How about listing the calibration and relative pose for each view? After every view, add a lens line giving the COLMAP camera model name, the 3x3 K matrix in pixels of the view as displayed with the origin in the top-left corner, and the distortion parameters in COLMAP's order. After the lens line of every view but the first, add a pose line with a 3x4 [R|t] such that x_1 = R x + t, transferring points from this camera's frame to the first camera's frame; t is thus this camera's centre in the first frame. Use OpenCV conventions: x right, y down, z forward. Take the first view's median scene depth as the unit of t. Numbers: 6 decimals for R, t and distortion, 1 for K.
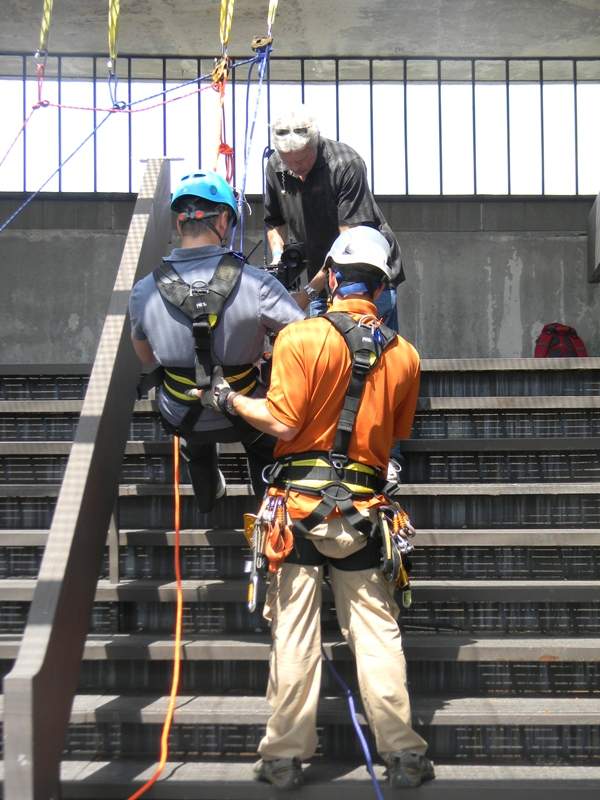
lens RADIAL K [[1403.6, 0, 300.0], [0, 1403.6, 400.0], [0, 0, 1]] dist [-0.024756, 0.030507]
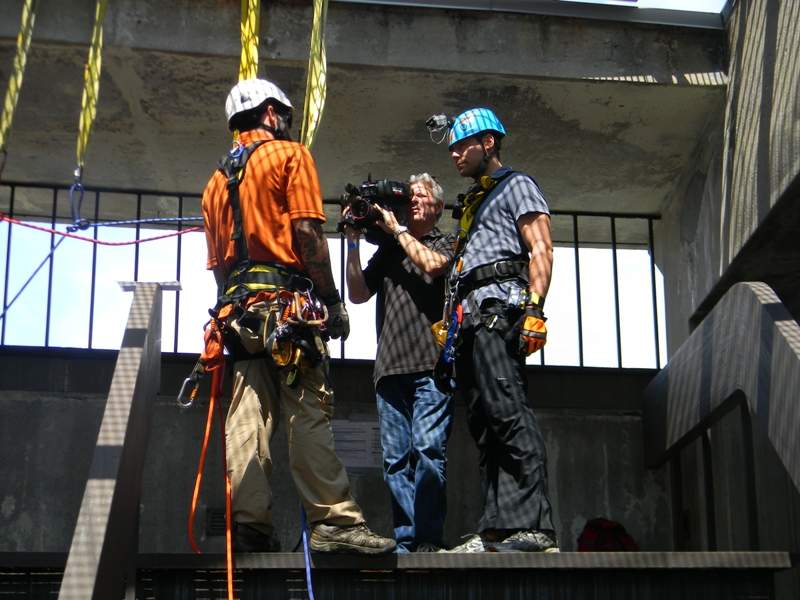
lens RADIAL K [[1403.6, 0, 399.4], [0, 1403.6, 286.9], [0, 0, 1]] dist [-0.024756, 0.030507]
pose [[0.992052, 0.037021, 0.120263, -0.041618], [-0.009216, 0.974552, -0.223972, -0.000952], [-0.125494, 0.221084, 0.967147, 0.176635]]
